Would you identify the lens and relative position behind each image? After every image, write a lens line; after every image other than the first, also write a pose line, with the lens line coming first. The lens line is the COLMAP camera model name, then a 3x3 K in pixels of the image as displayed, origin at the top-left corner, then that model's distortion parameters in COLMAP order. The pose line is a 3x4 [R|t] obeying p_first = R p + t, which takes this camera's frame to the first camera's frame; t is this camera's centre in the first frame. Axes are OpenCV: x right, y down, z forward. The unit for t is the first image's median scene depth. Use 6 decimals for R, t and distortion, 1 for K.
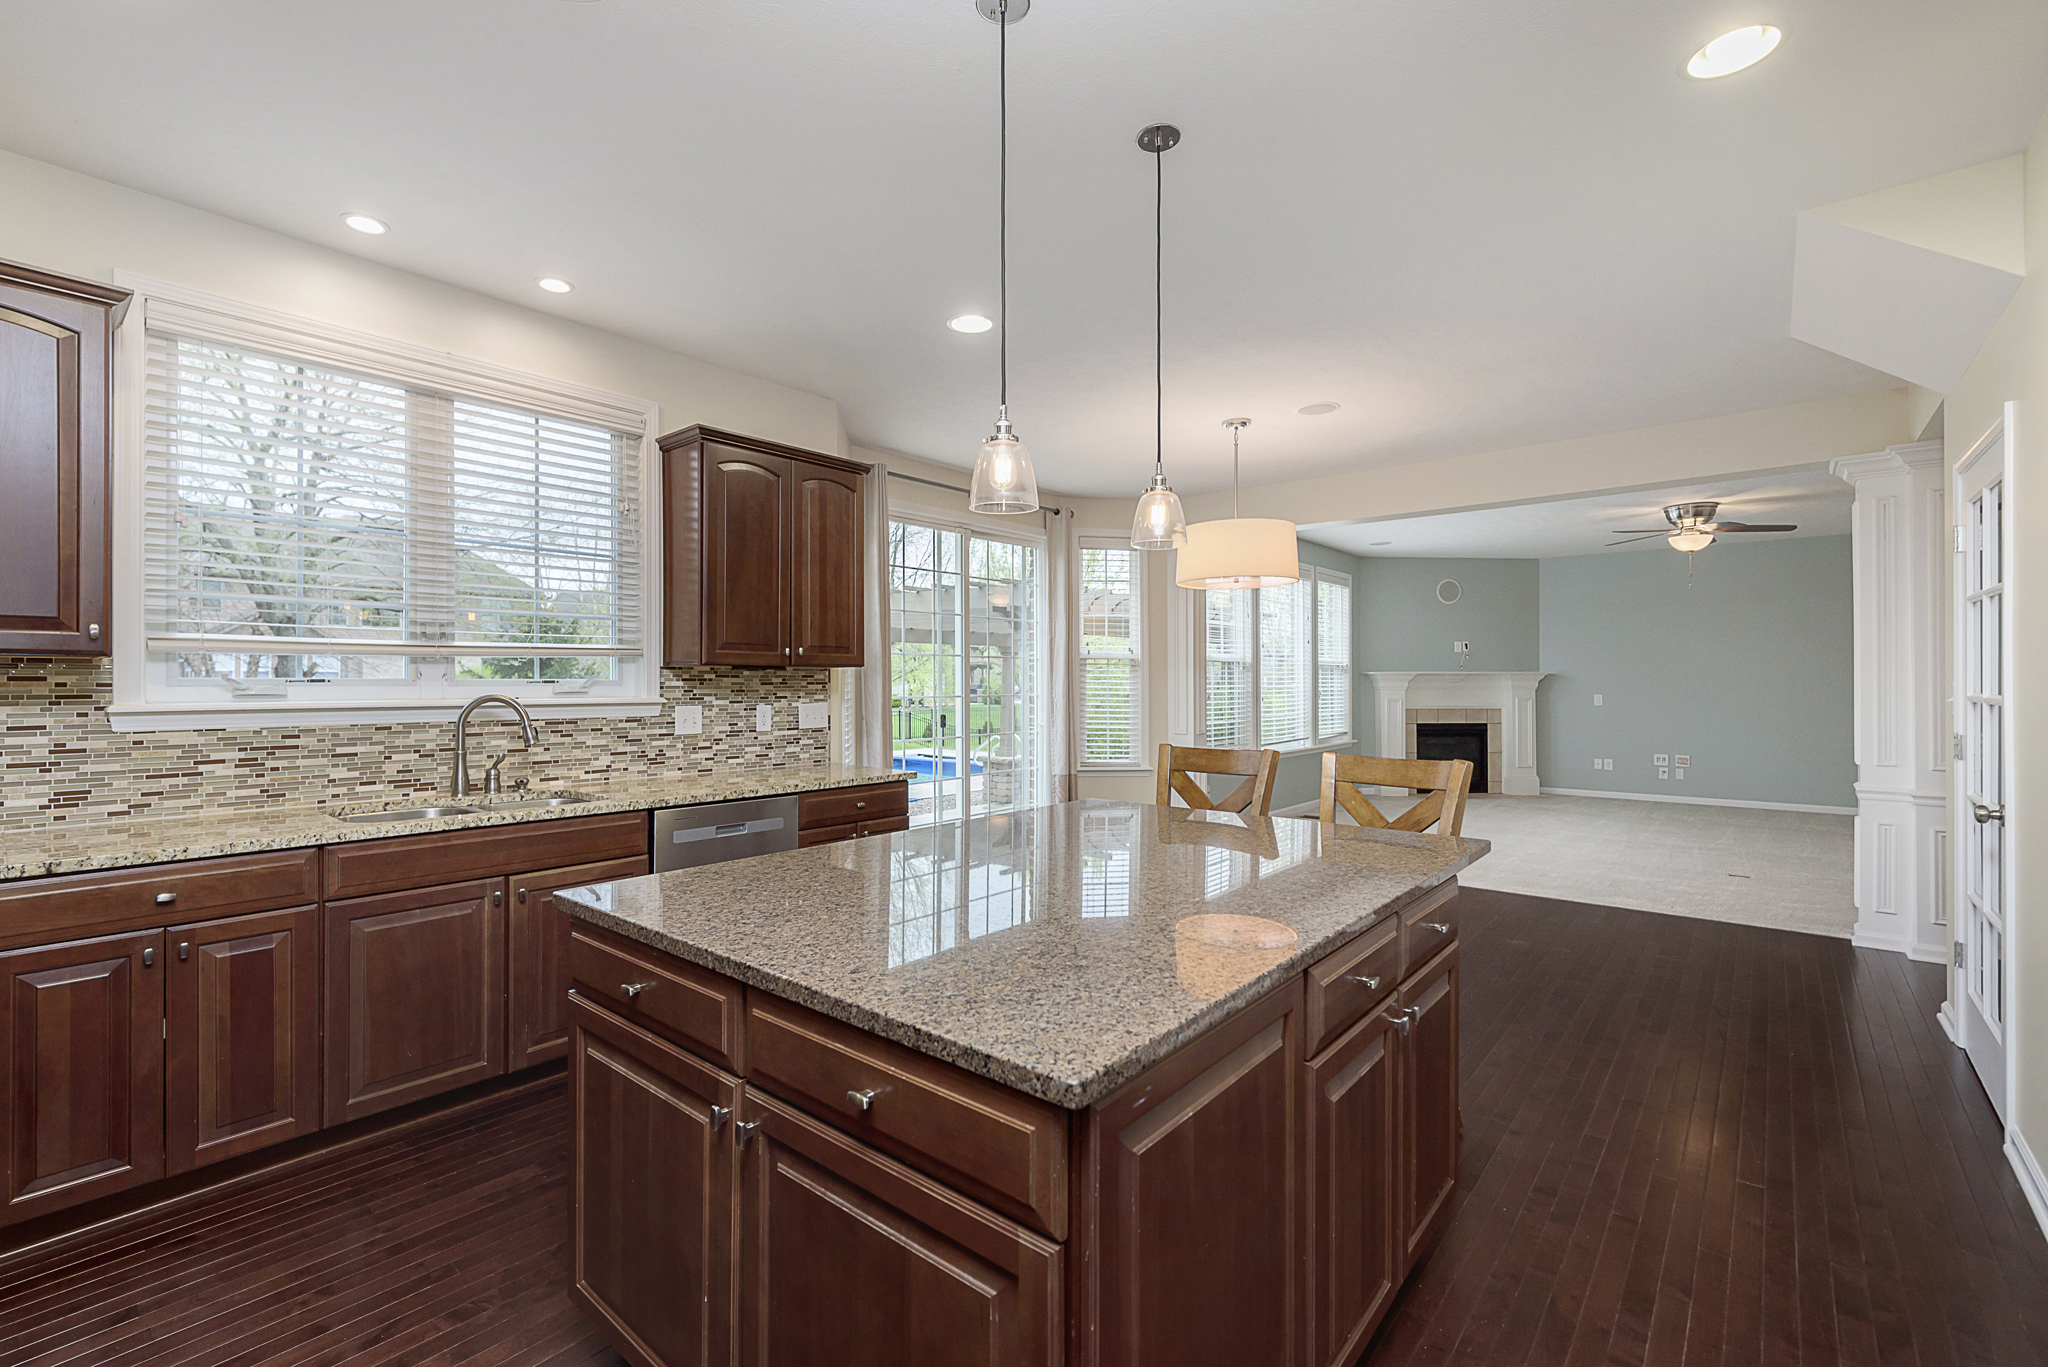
lens RADIAL K [[900.7, 0, 1009.4], [0, 900.7, 686.4], [0, 0, 1]] dist [0.003363, -0.000657]
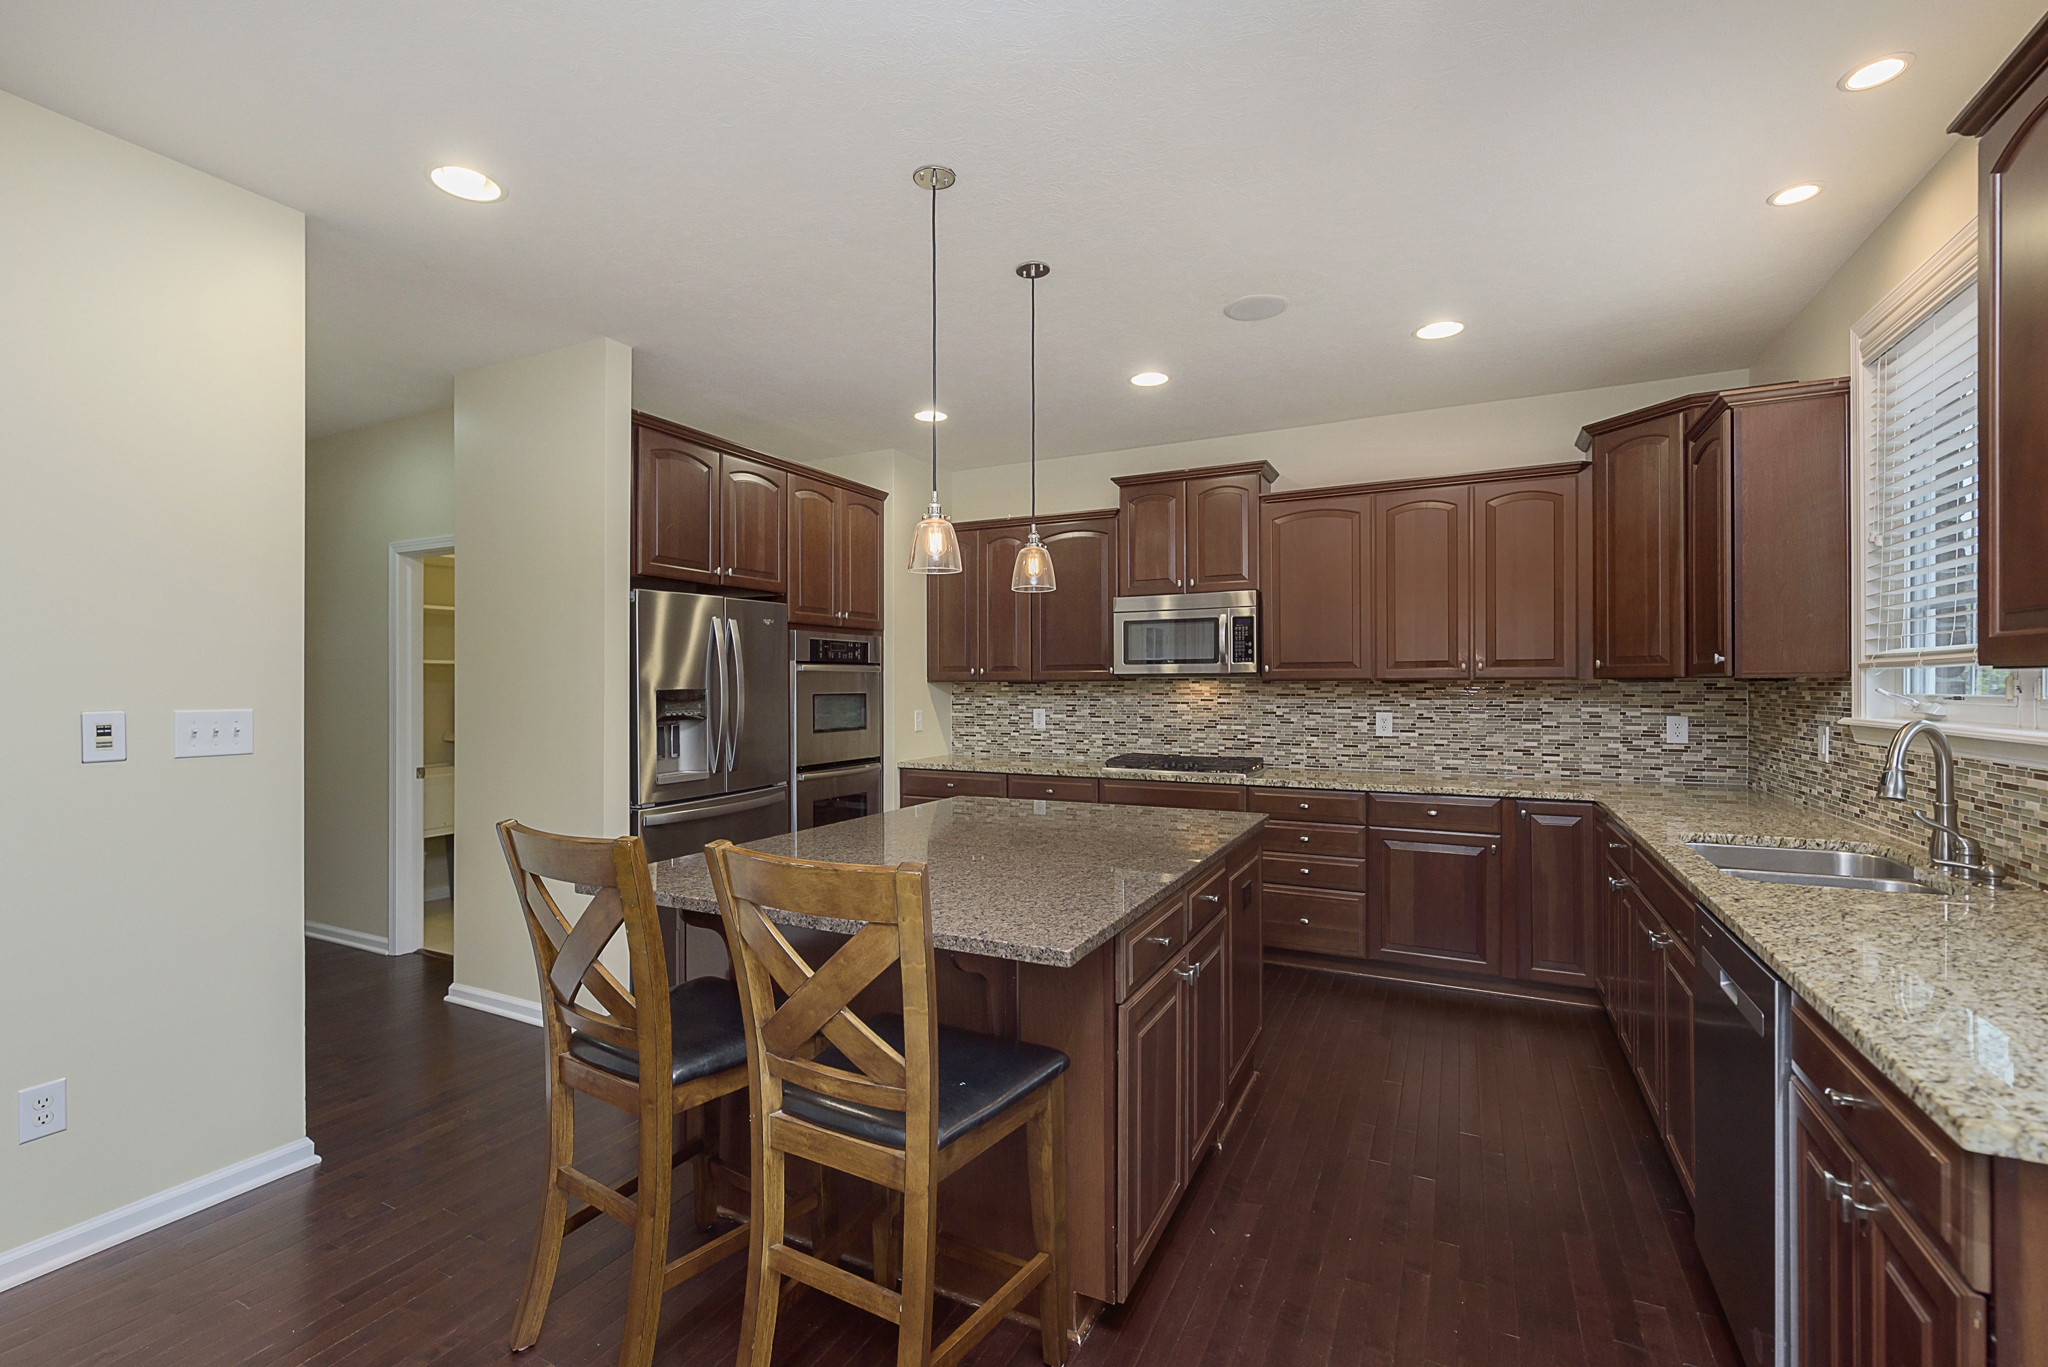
lens RADIAL K [[900.7, 0, 988.4], [0, 900.7, 688.1], [0, 0, 1]] dist [0.003363, -0.000657]
pose [[-0.978264, 0.006279, -0.207269, 0.189838], [0.005289, 0.999972, 0.005332, -0.018238], [0.207297, 0.004119, -0.978269, 1.207574]]
